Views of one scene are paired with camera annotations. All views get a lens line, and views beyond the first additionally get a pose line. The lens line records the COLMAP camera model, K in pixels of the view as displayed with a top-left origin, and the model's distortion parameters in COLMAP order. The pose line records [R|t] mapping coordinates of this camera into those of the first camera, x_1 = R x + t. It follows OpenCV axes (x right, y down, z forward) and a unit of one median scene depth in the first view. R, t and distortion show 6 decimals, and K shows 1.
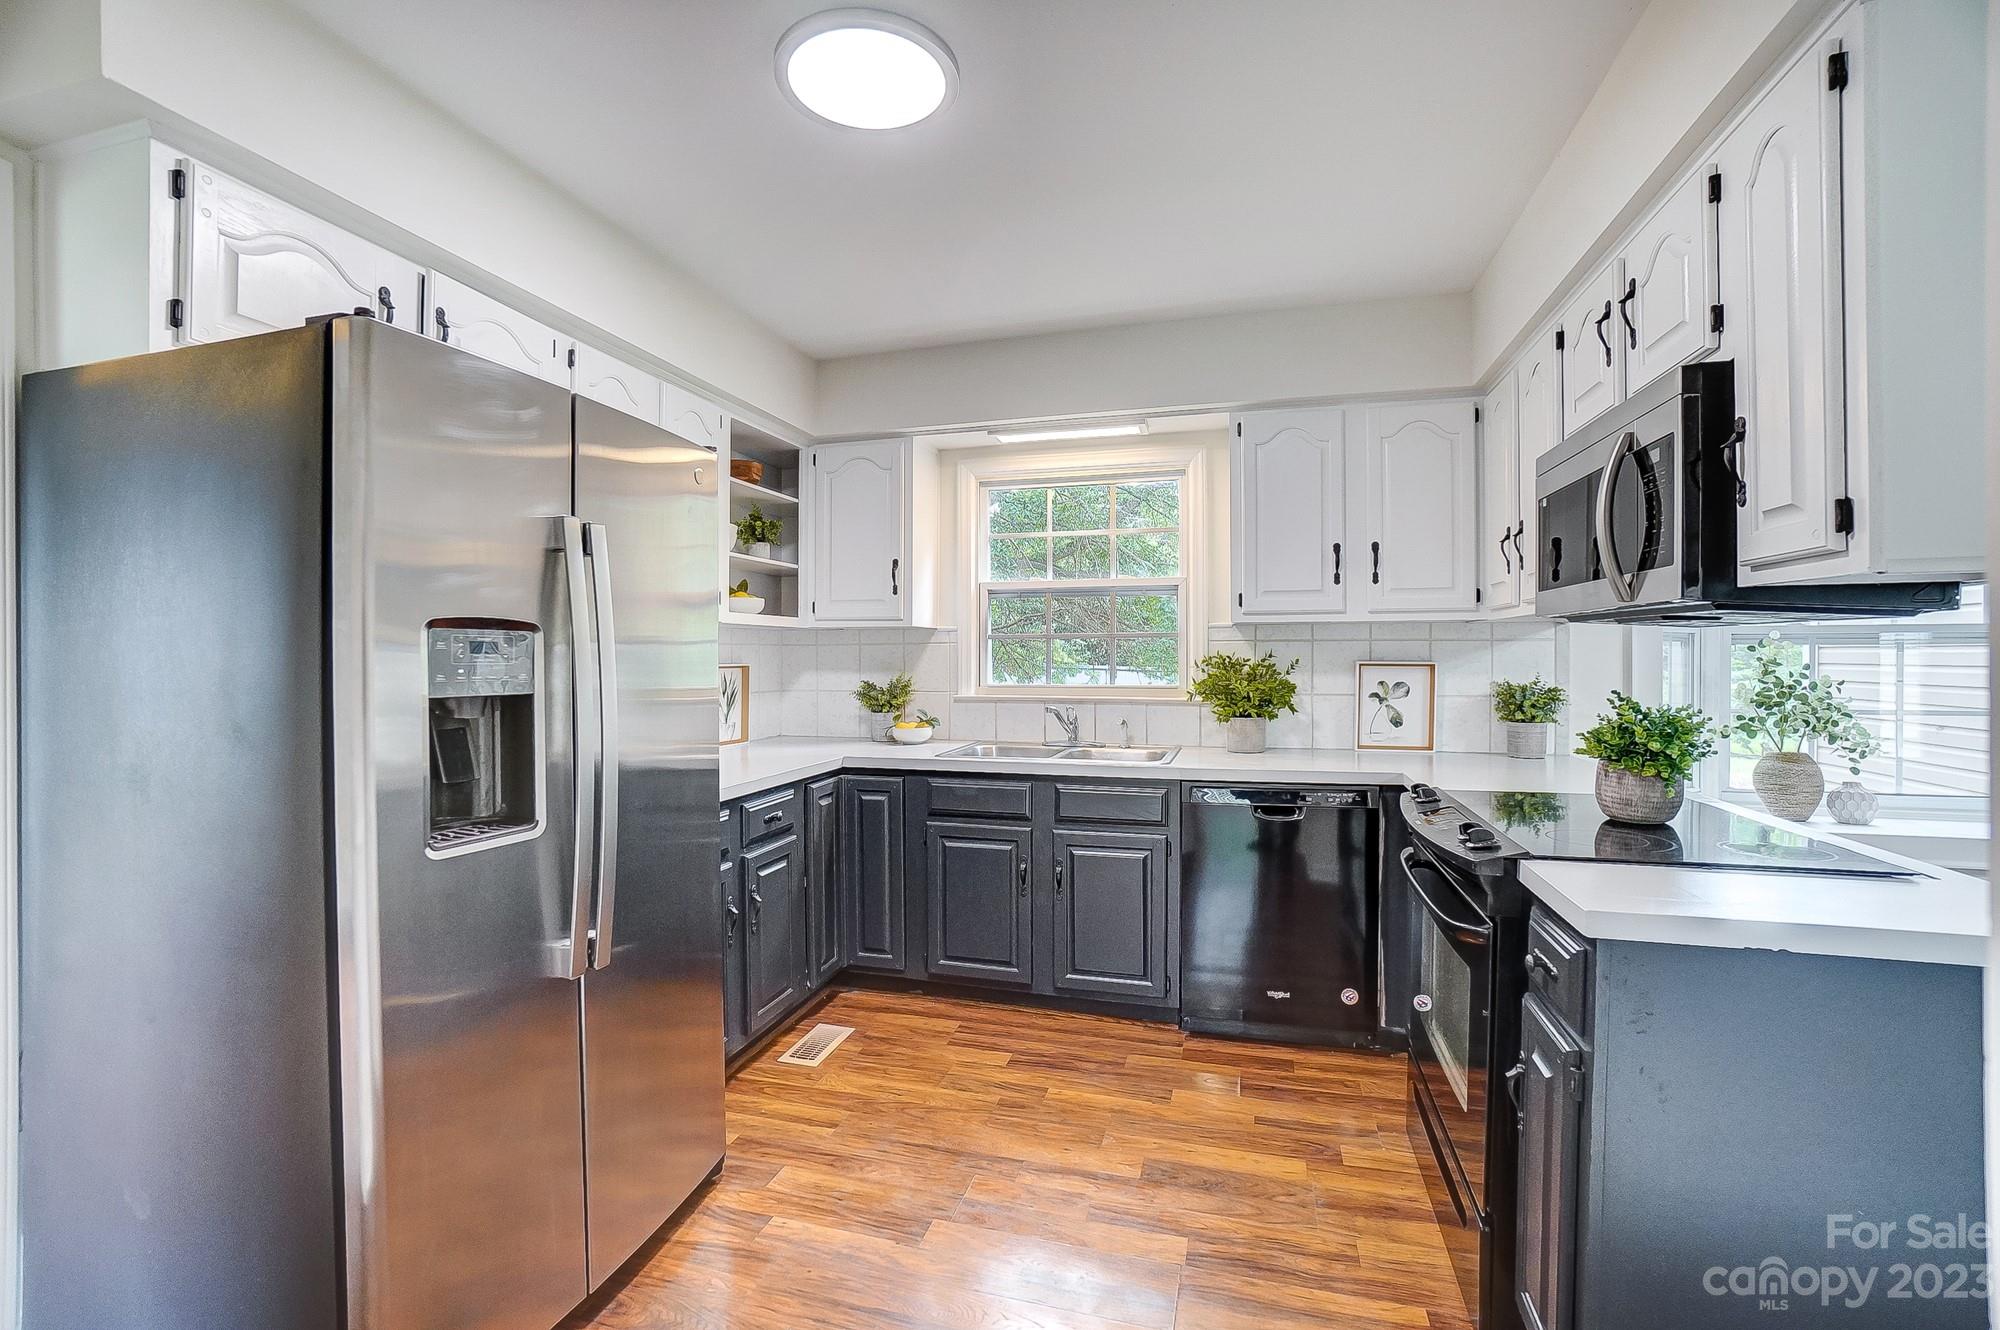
lens RADIAL K [[889.2, 0, 989.1], [0, 889.2, 662.5], [0, 0, 1]] dist [-0.067864, 0.026435]
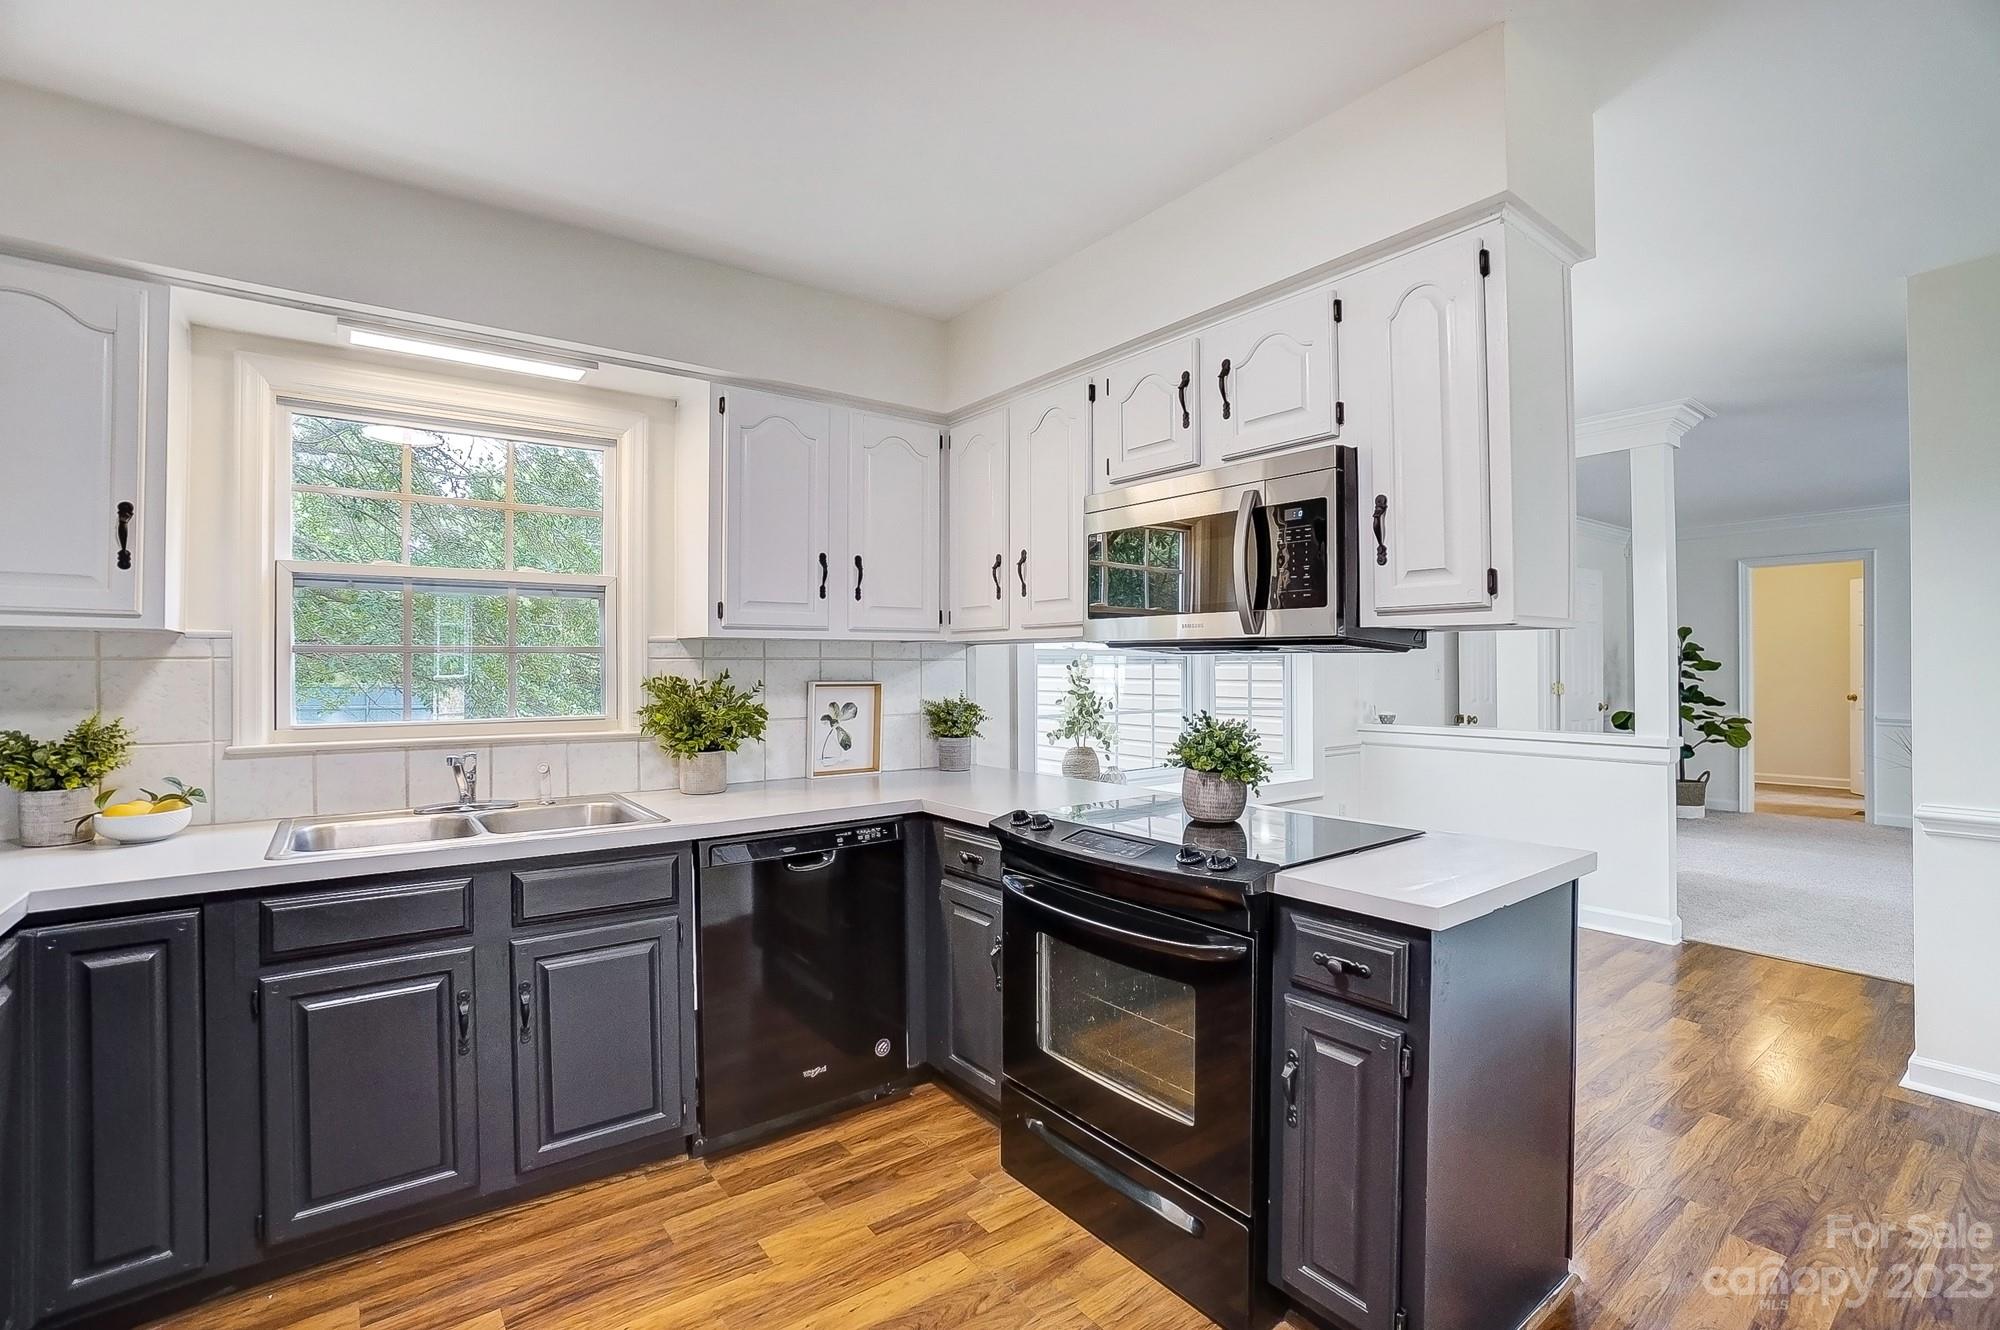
lens RADIAL K [[889.2, 0, 989.1], [0, 889.2, 662.5], [0, 0, 1]] dist [-0.067864, 0.026435]
pose [[0.597965, 0.003052, 0.801516, -0.237639], [0.006661, 0.999939, -0.008777, -0.013389], [-0.801494, 0.010587, 0.597909, 0.315385]]
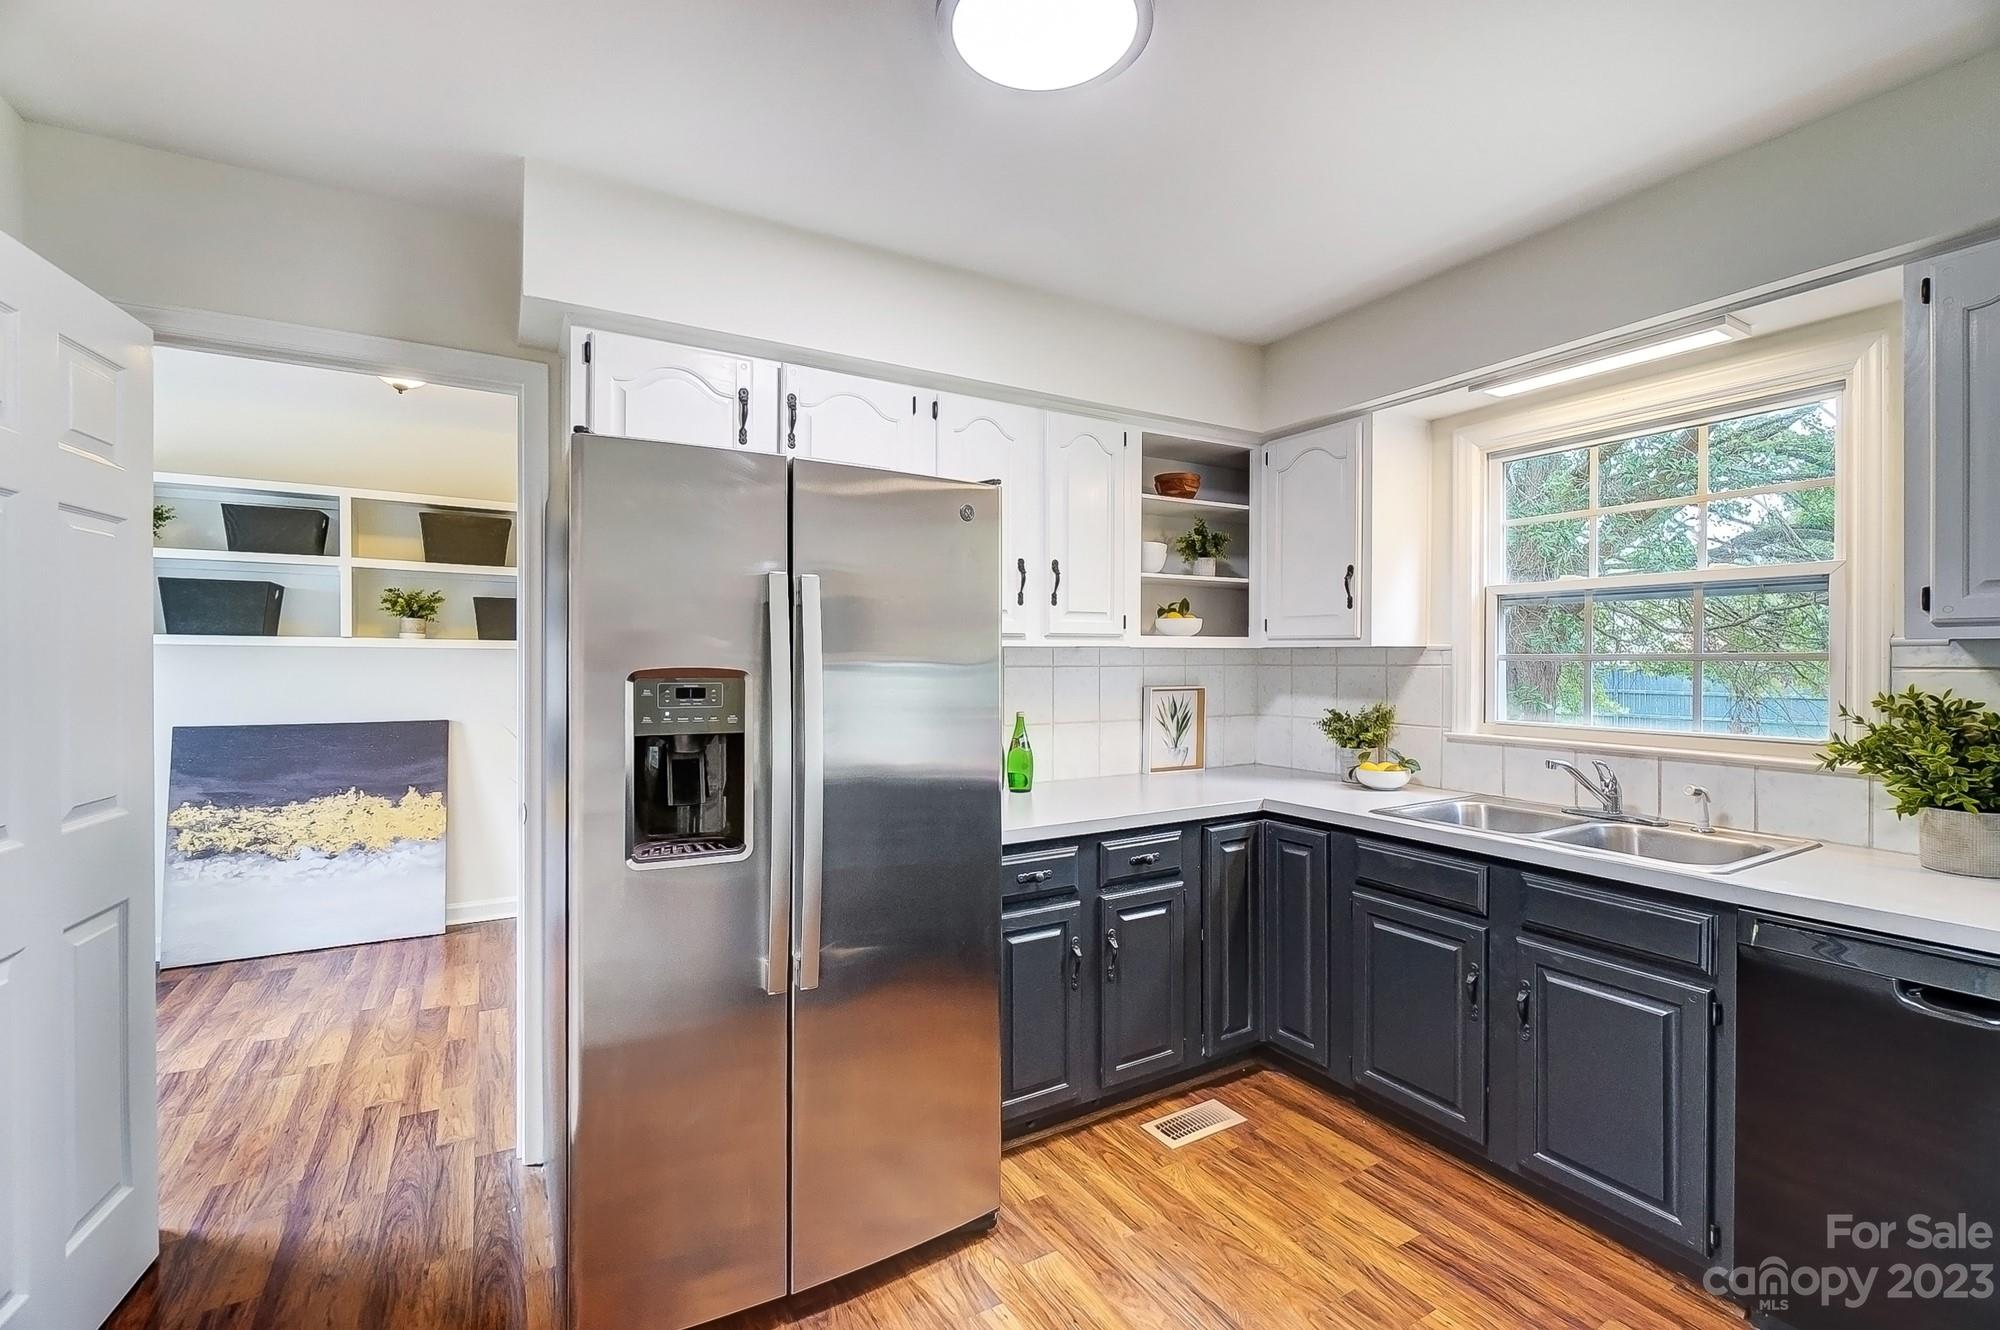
lens RADIAL K [[870.2, 0, 985.4], [0, 870.2, 663.2], [0, 0, 1]] dist [-0.002474, -0.000461]
pose [[0.722132, 0.006404, -0.691725, 0.243337], [-0.005326, 0.999979, 0.003698, -0.030391], [0.691734, 0.001013, 0.722151, 0.205391]]
